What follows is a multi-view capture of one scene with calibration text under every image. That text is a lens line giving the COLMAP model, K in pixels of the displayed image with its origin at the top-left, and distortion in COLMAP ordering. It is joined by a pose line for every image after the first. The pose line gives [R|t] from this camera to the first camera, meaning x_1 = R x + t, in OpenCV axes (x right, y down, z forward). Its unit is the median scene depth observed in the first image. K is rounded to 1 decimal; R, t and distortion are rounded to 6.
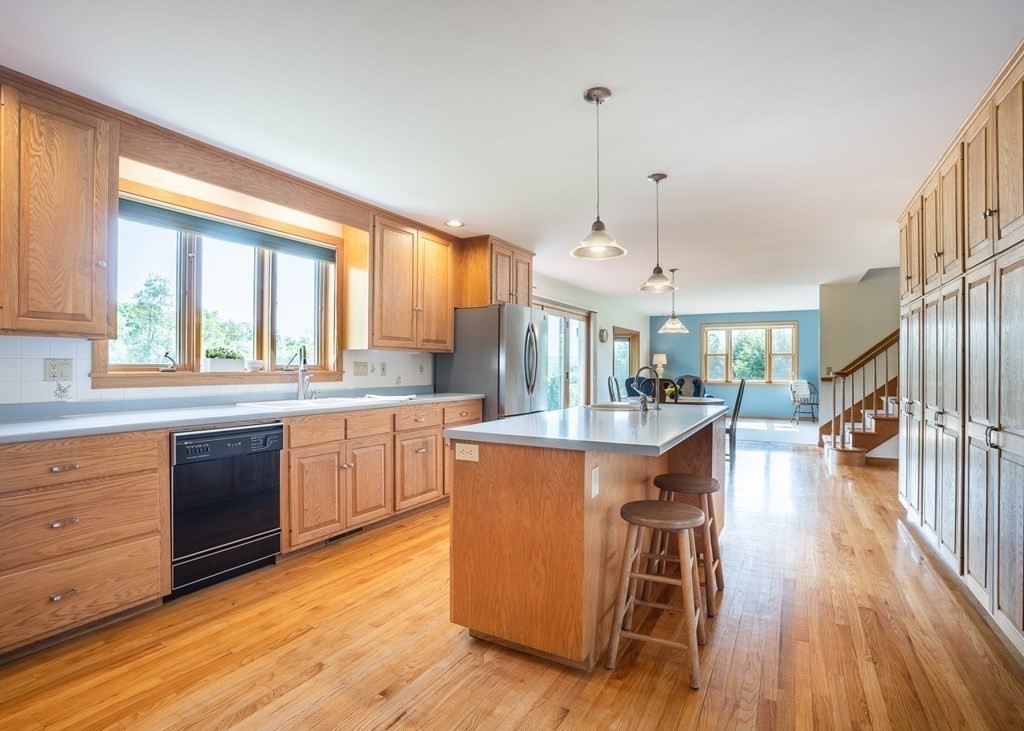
lens RADIAL K [[496.3, 0, 535.0], [0, 496.3, 368.9], [0, 0, 1]] dist [-0.006842, 0.002671]
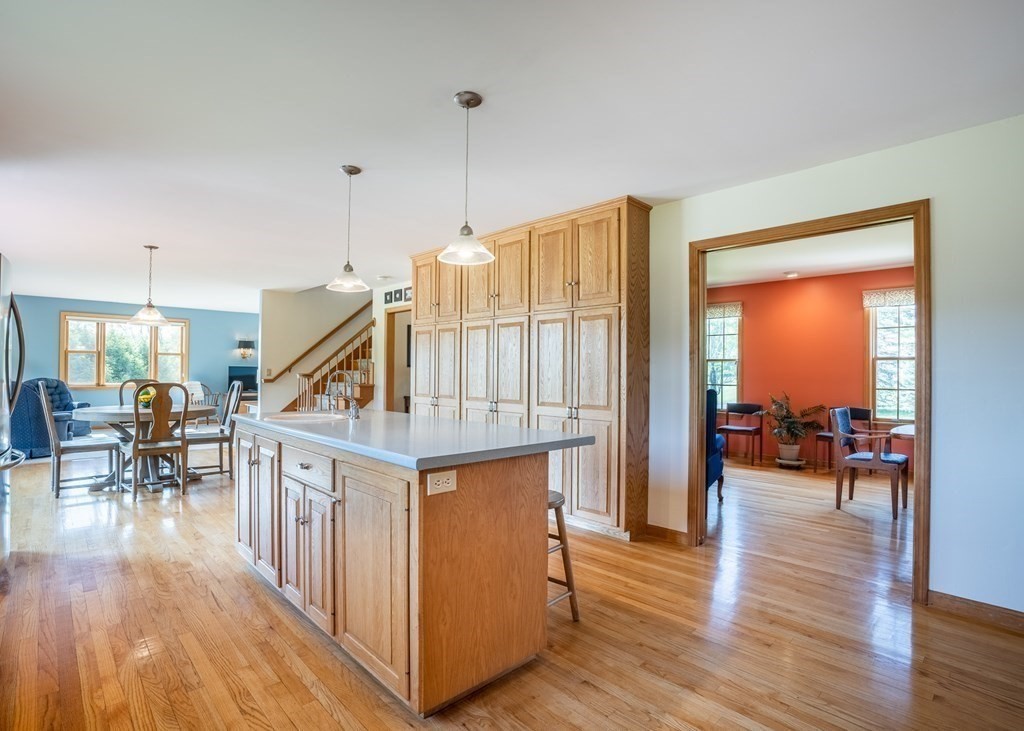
lens RADIAL K [[496.3, 0, 494.5], [0, 496.3, 371.9], [0, 0, 1]] dist [-0.006842, 0.002671]
pose [[0.365719, -0.005515, 0.930709, -0.233493], [-0.000922, 0.999980, 0.006288, -0.003701], [-0.930725, -0.003158, 0.365706, 0.175429]]
